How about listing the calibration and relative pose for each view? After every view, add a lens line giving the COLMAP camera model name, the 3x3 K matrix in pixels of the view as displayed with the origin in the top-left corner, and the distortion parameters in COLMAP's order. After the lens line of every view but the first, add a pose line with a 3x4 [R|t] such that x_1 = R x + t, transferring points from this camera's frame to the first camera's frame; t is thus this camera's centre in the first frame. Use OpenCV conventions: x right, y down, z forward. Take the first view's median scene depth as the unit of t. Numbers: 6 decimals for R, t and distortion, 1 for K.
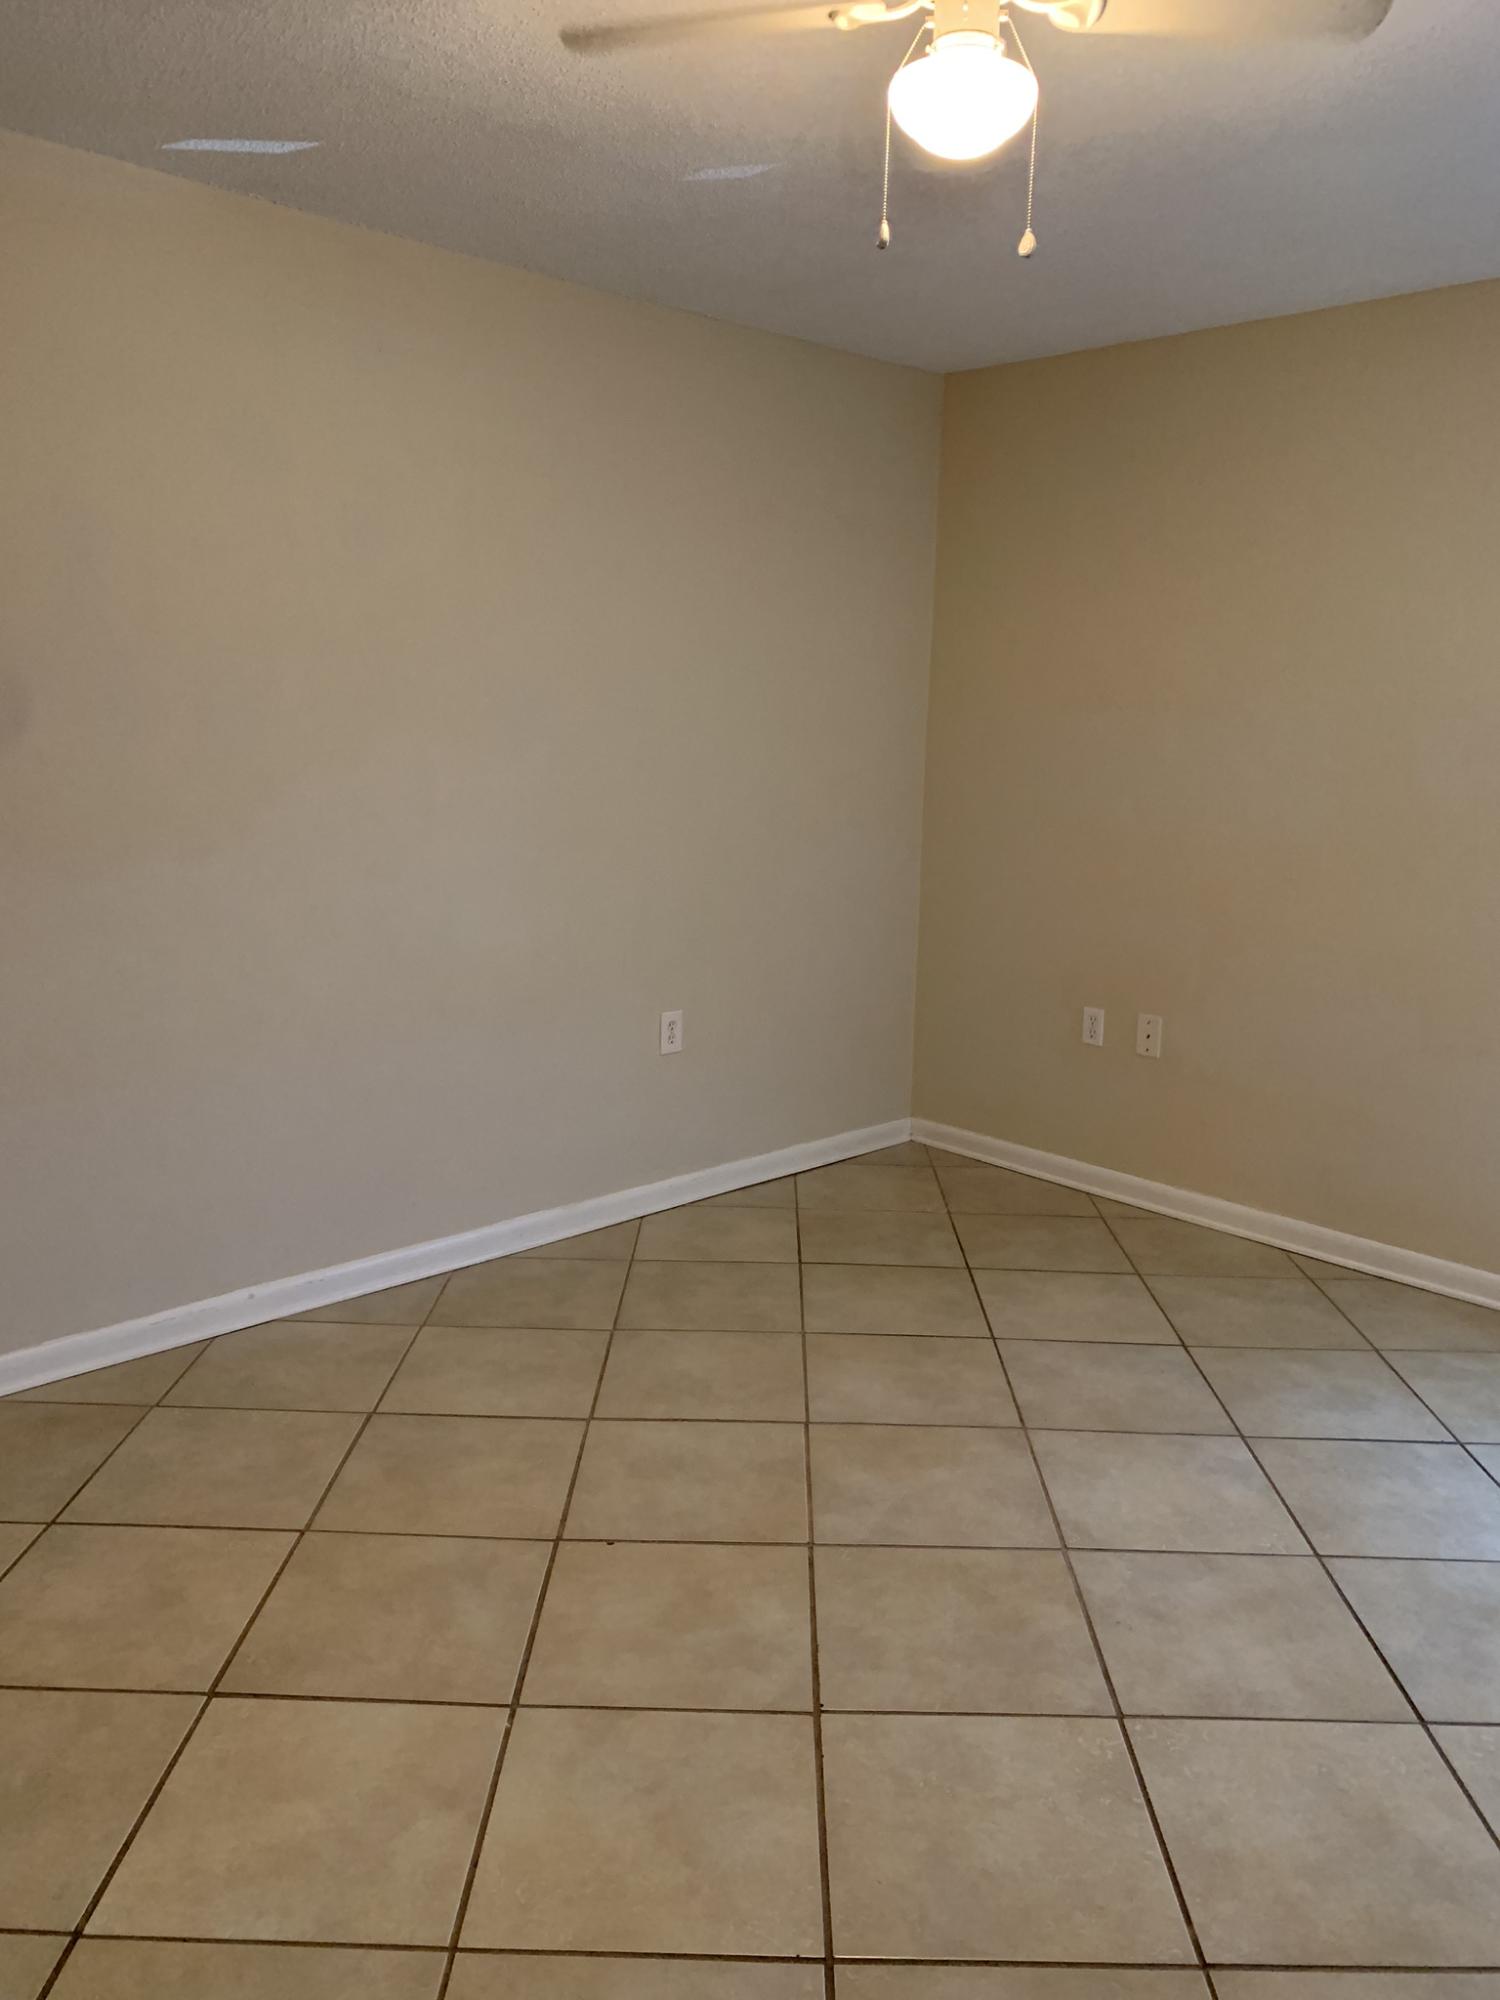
lens RADIAL K [[1537.2, 0, 750.0], [0, 1537.2, 1000.0], [0, 0, 1]] dist [0.034361, -0.001651]
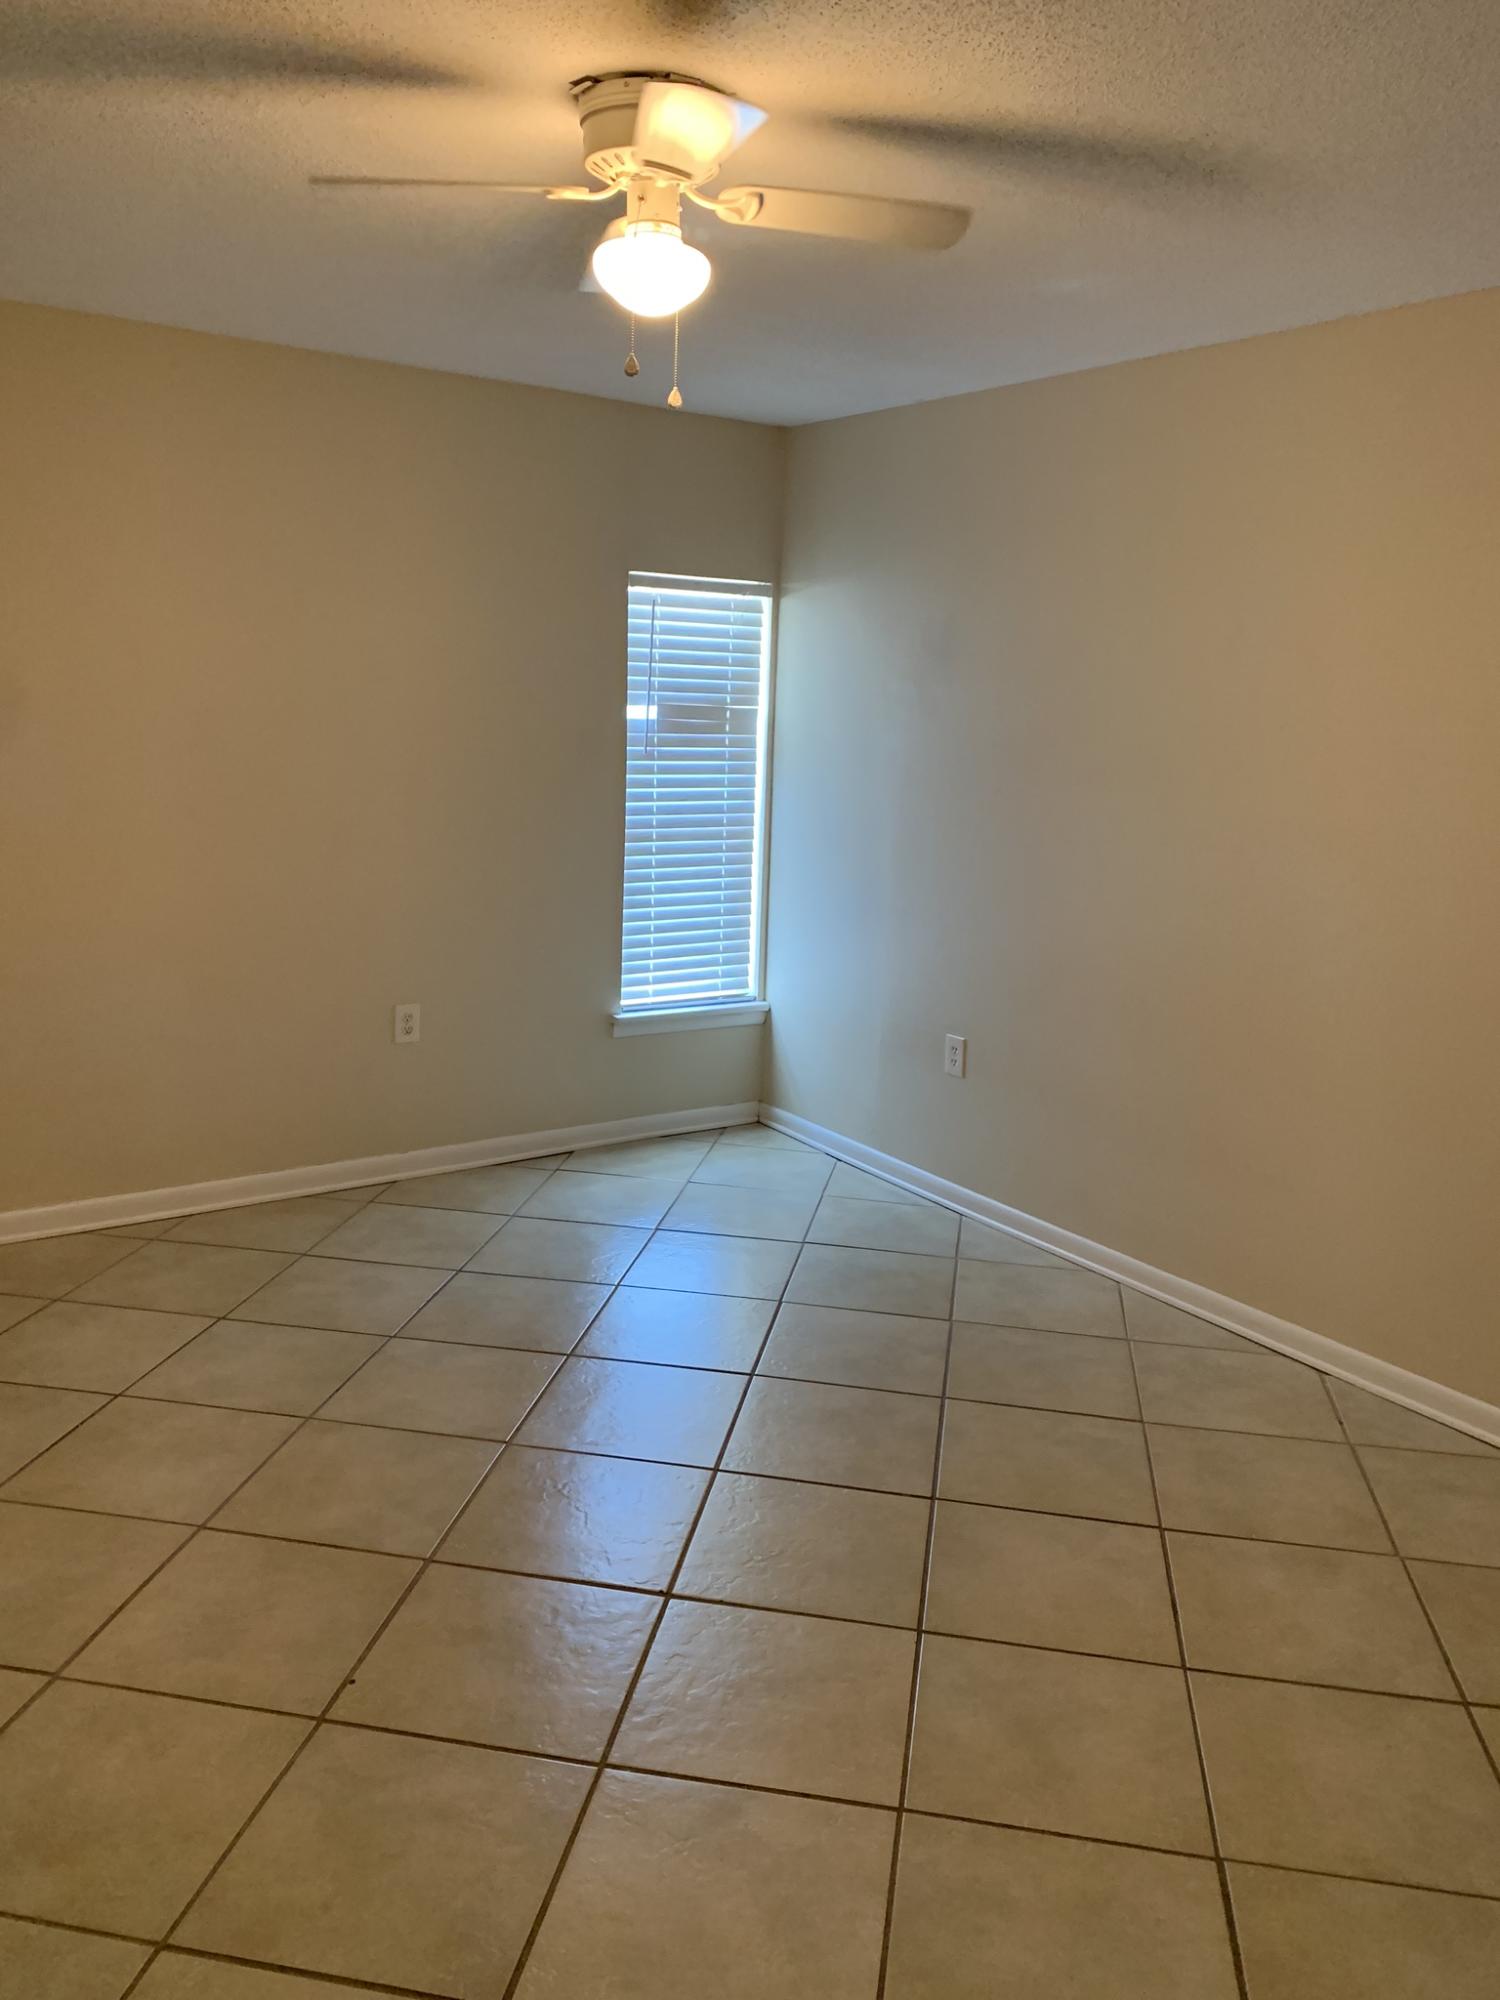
lens RADIAL K [[1537.2, 0, 750.0], [0, 1537.2, 1000.0], [0, 0, 1]] dist [0.034361, -0.001651]
pose [[0.163552, -0.209051, 0.964131, -0.931784], [0.165499, 0.969255, 0.182087, -0.175052], [-0.972554, 0.129782, 0.193121, 0.611637]]
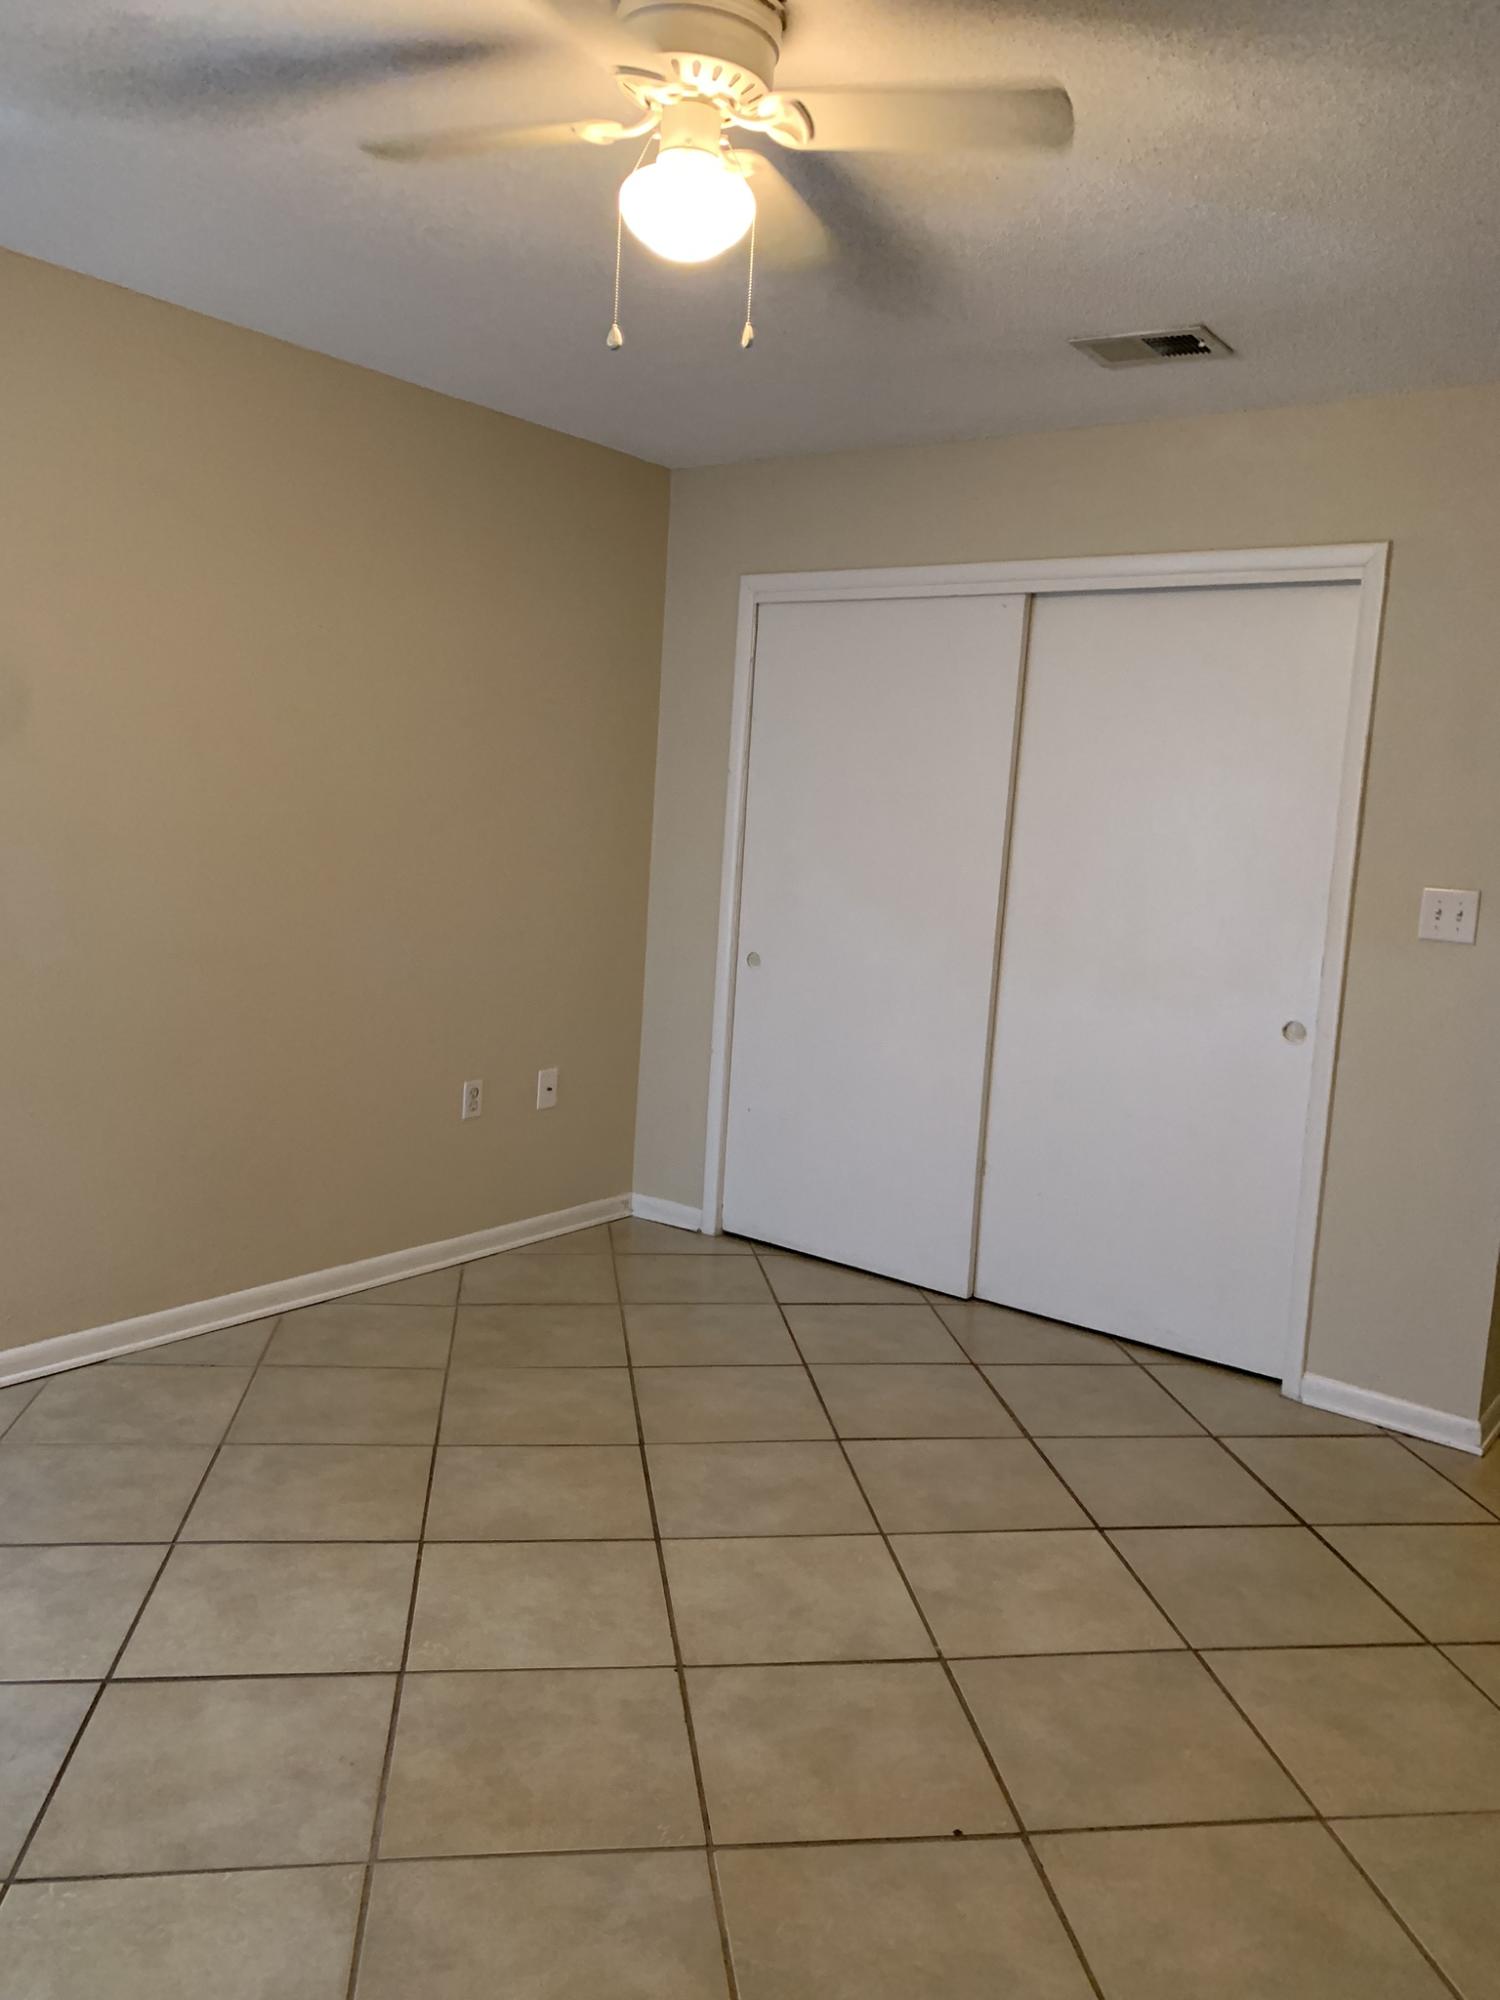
lens RADIAL K [[1537.2, 0, 750.0], [0, 1537.2, 1000.0], [0, 0, 1]] dist [0.034361, -0.001651]
pose [[-0.984169, -0.067348, -0.163938, 0.195256], [-0.116779, 0.942220, 0.313982, -0.324870], [0.133319, 0.328156, -0.935168, 1.773176]]
